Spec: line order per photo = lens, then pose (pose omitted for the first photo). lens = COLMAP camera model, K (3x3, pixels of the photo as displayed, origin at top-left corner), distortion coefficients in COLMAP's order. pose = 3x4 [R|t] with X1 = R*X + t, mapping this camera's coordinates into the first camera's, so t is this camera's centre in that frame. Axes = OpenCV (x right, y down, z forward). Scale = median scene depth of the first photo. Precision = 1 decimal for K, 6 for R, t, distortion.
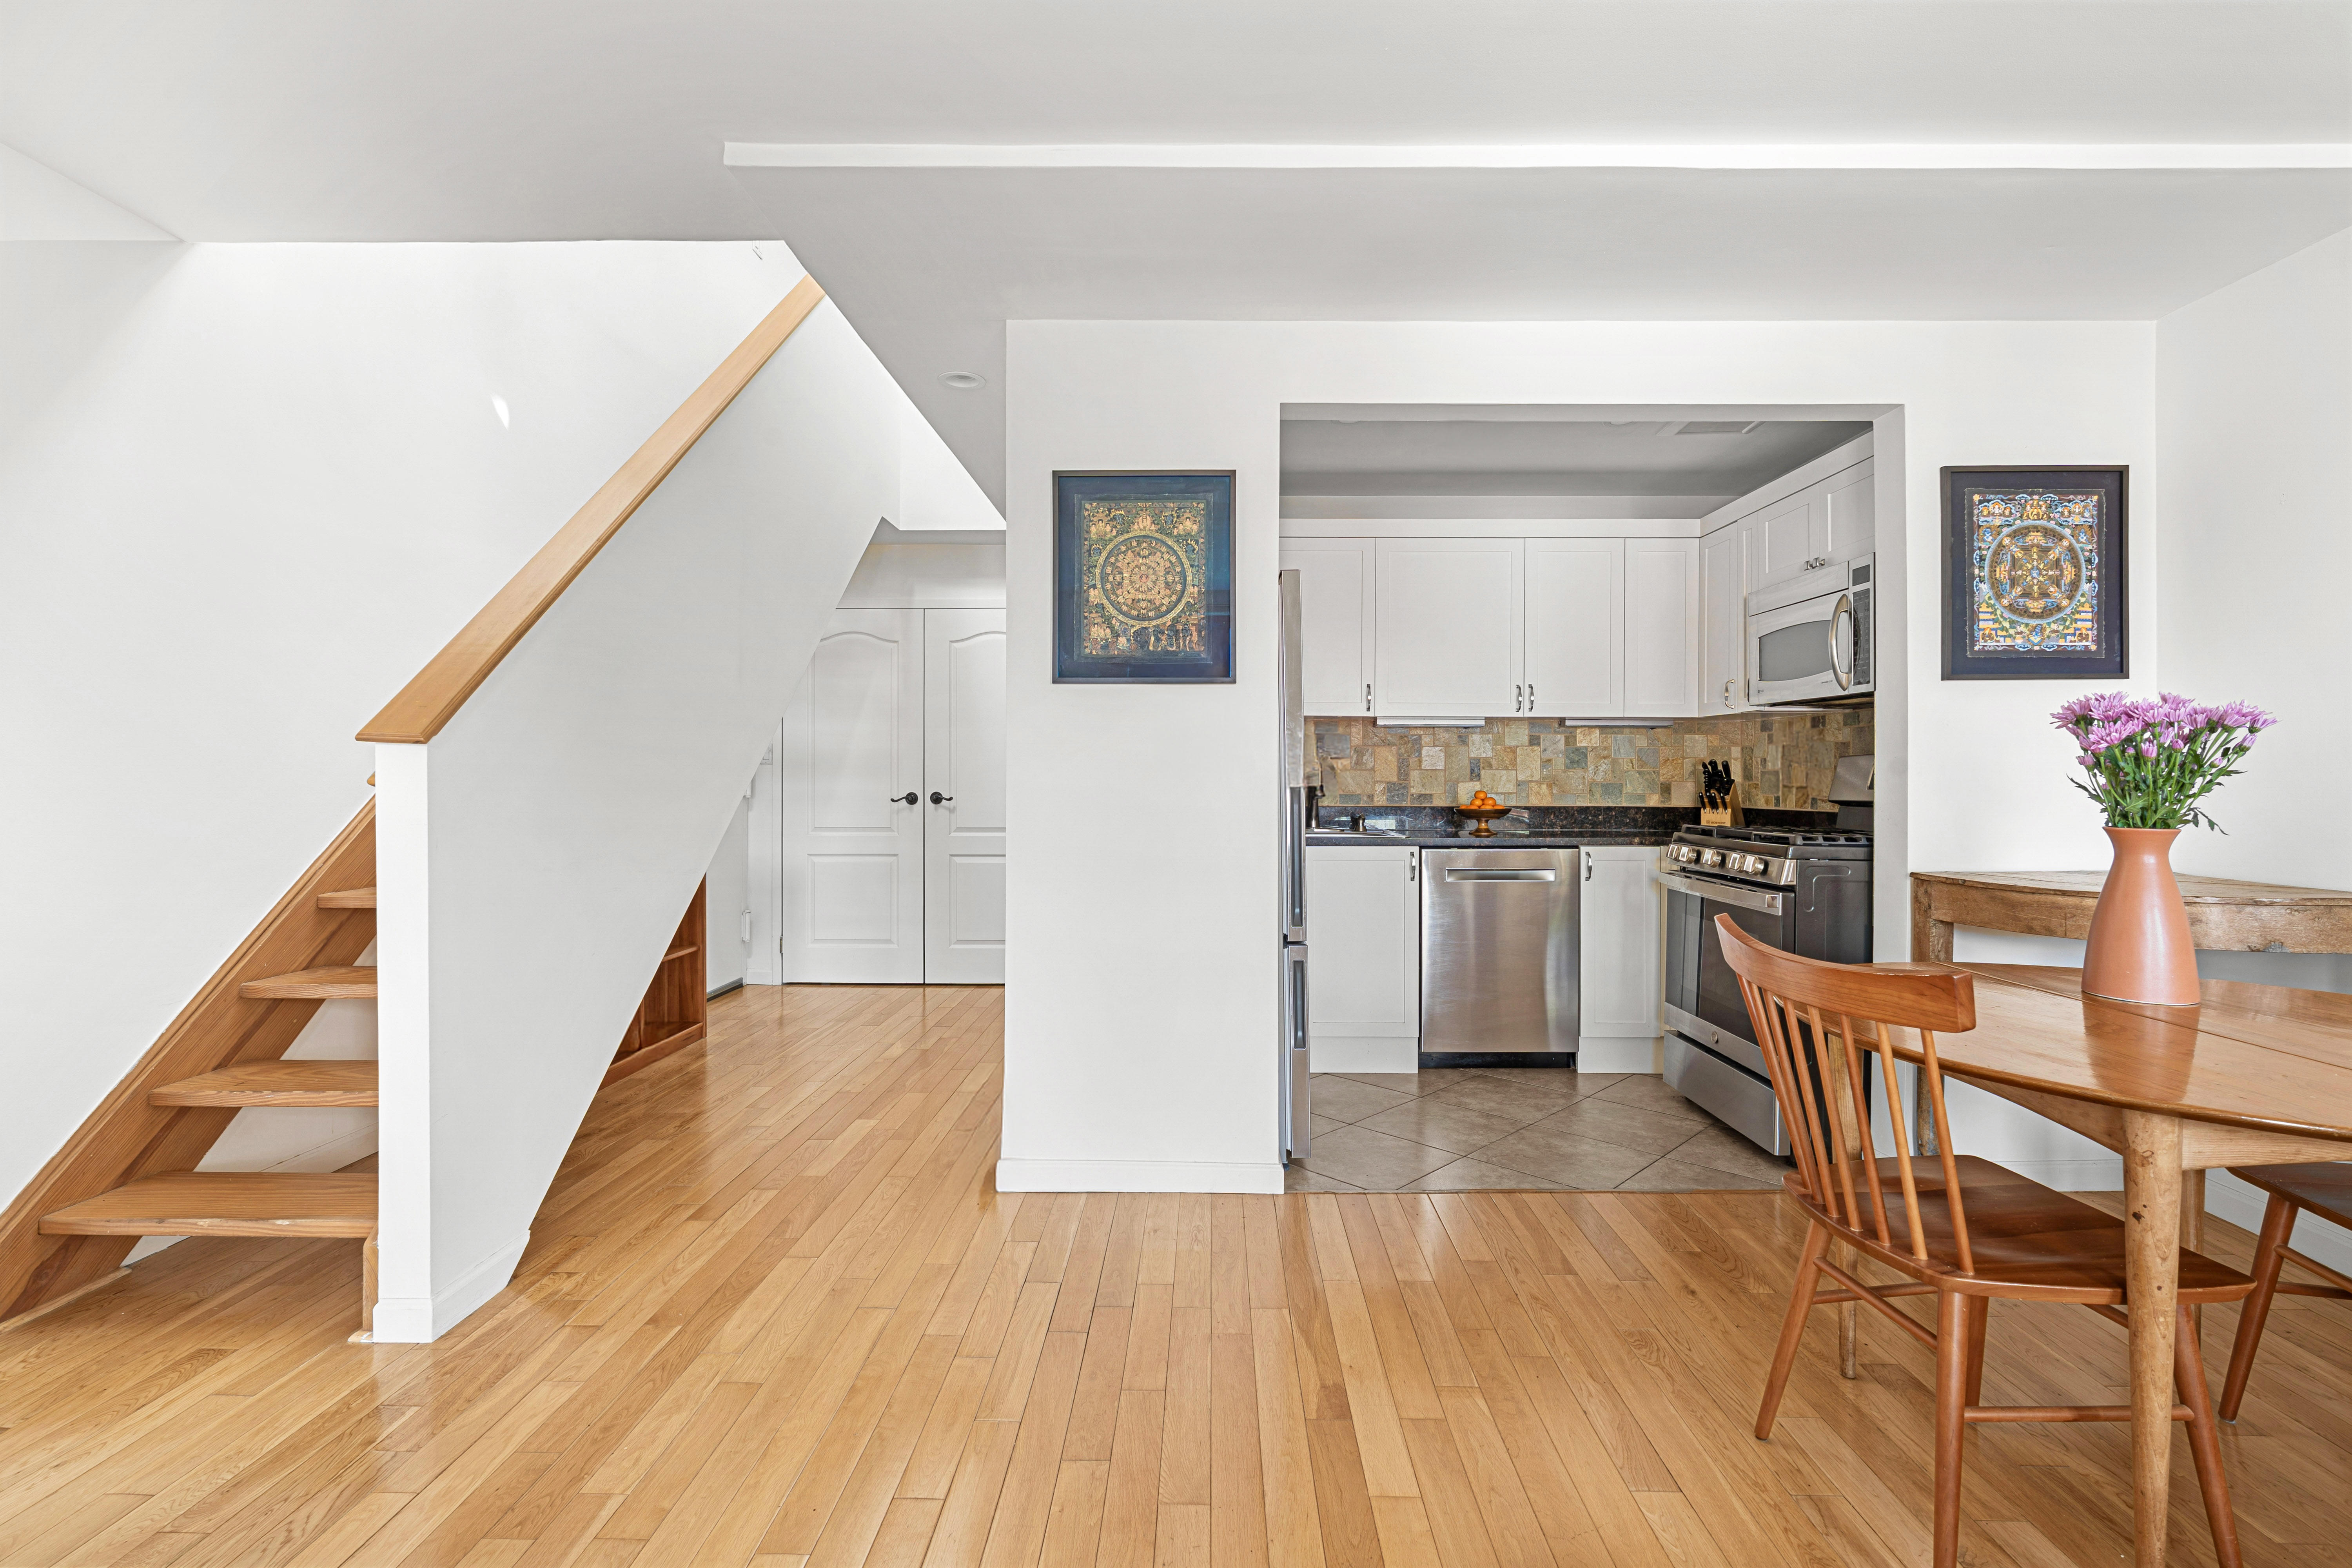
lens RADIAL K [[1074.1, 0, 1174.7], [0, 1074.1, 789.1], [0, 0, 1]] dist [-0.000717, 0.000205]
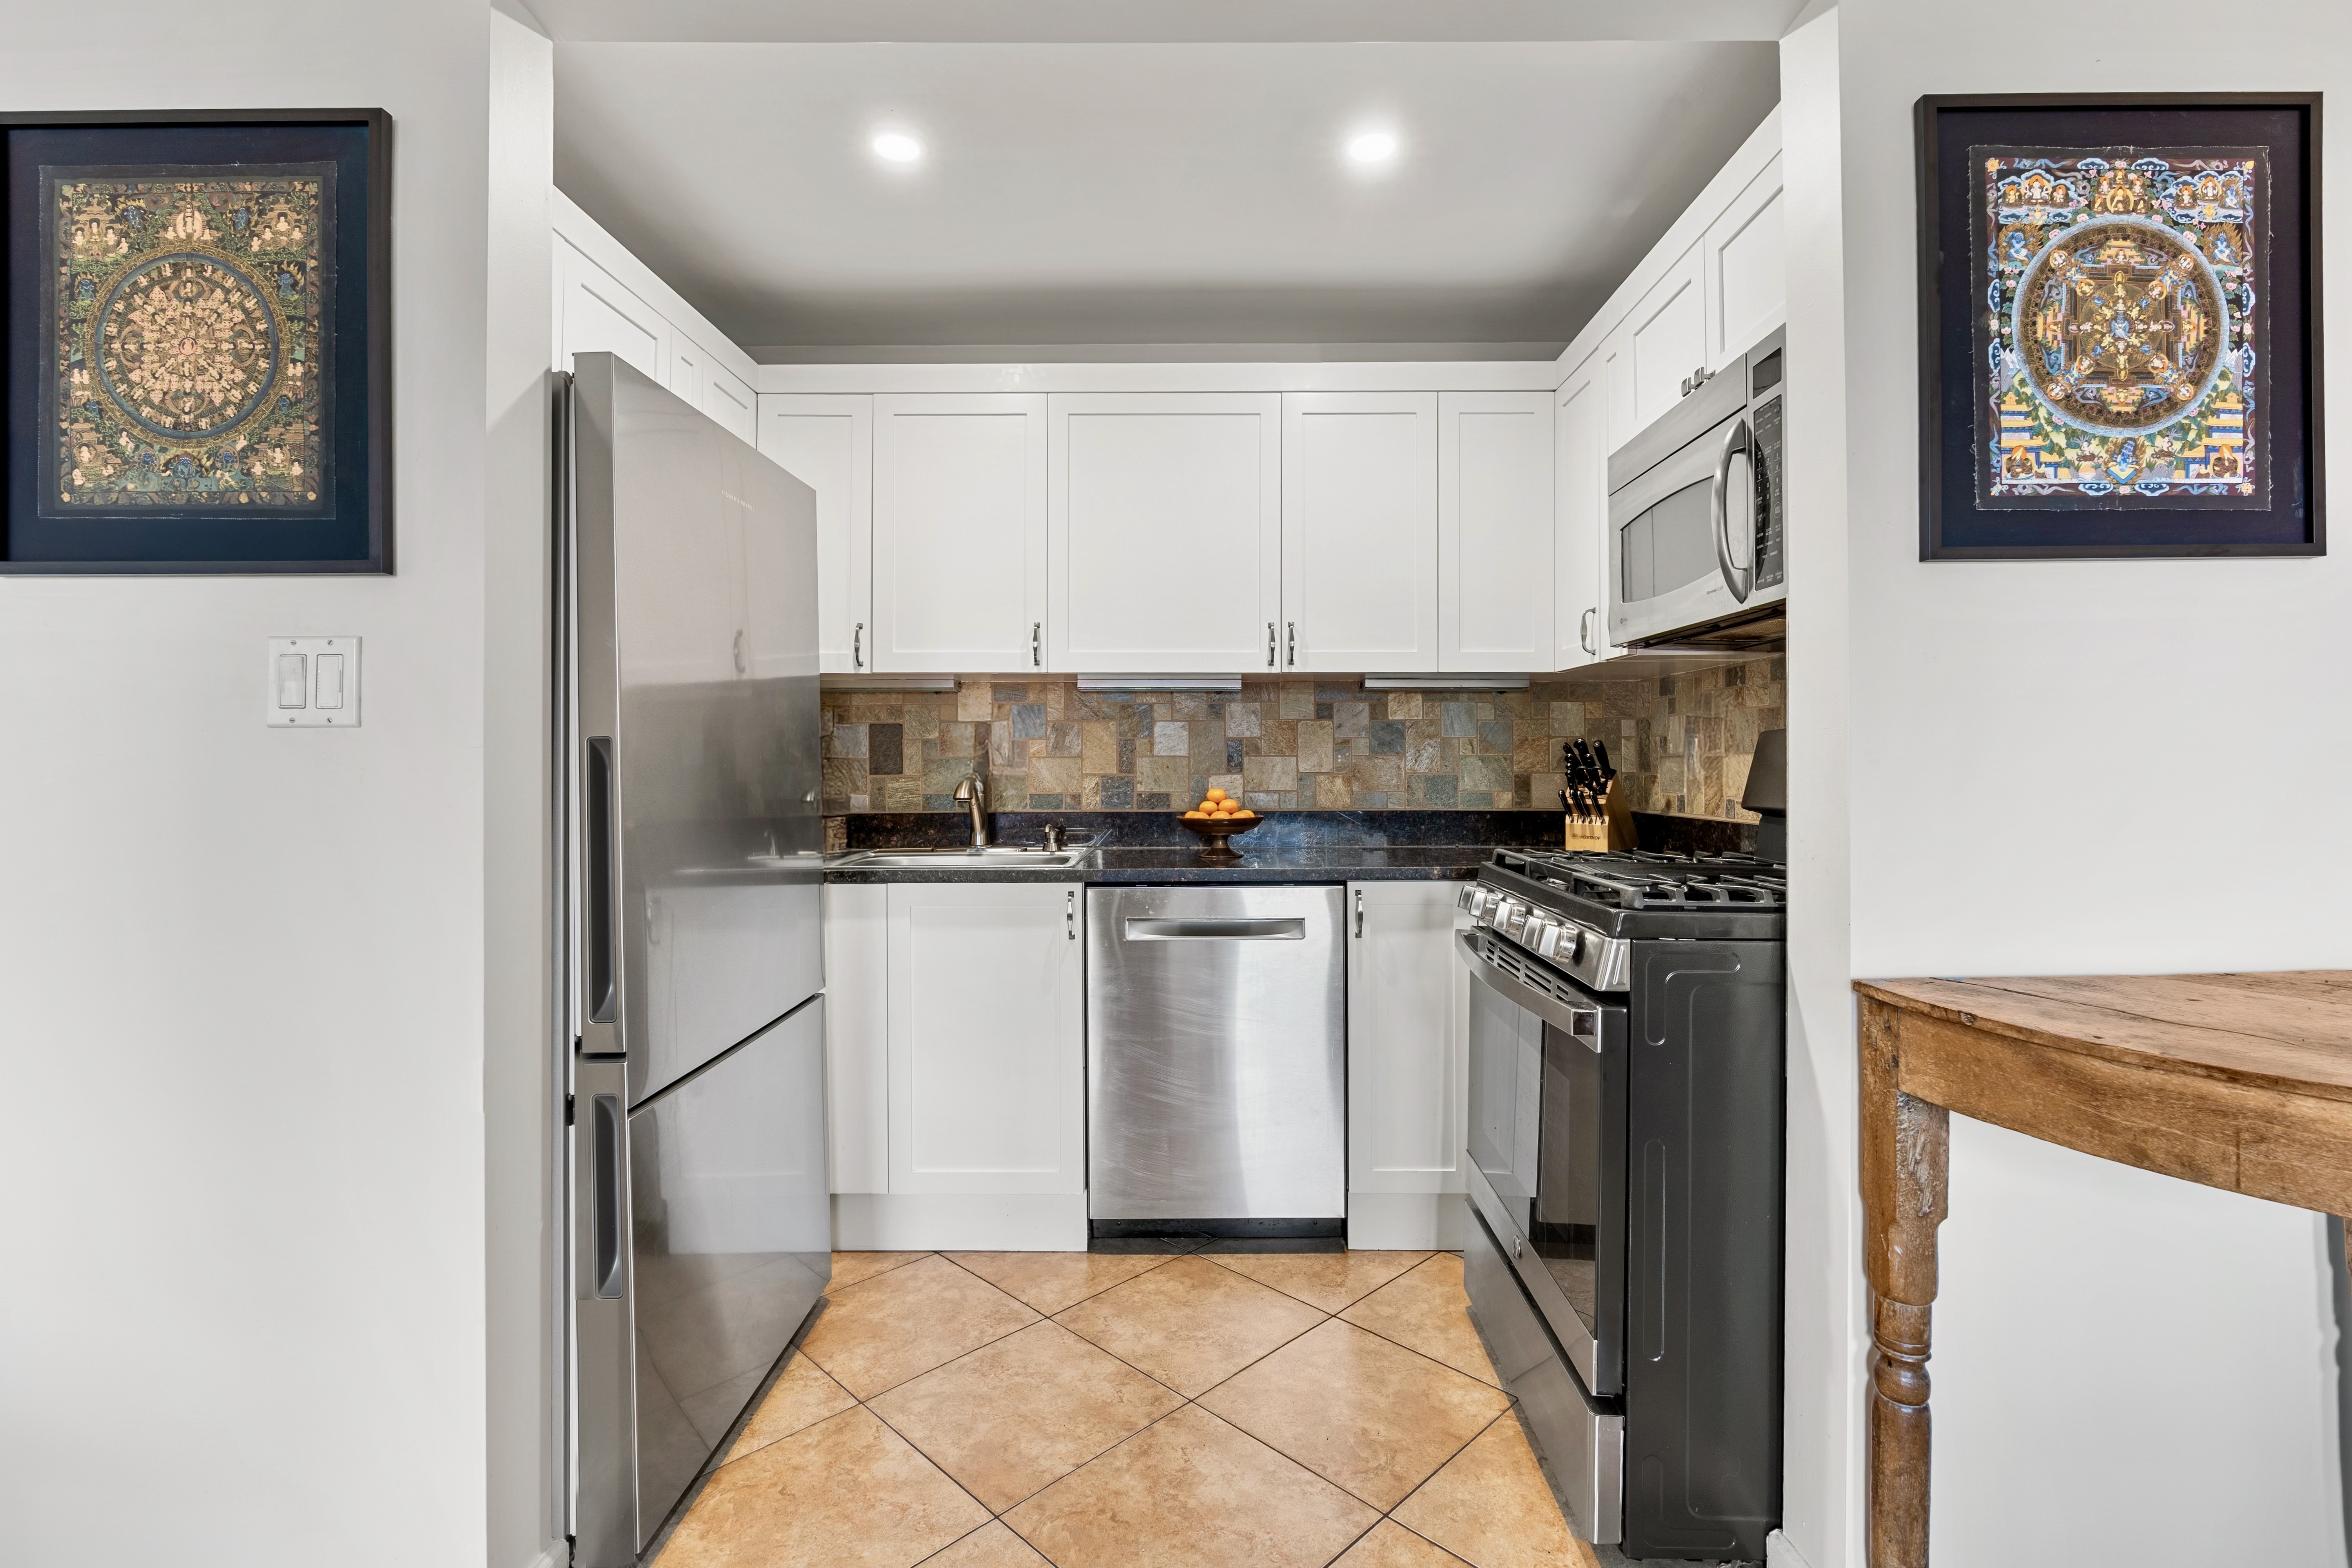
lens RADIAL K [[1074.1, 0, 1185.3], [0, 1074.1, 770.6], [0, 0, 1]] dist [-0.000717, 0.000205]
pose [[0.999990, -0.004379, 0.001236, 0.339152], [0.004385, 0.999981, -0.004432, -0.008751], [-0.001216, 0.004437, 0.999989, 0.460416]]
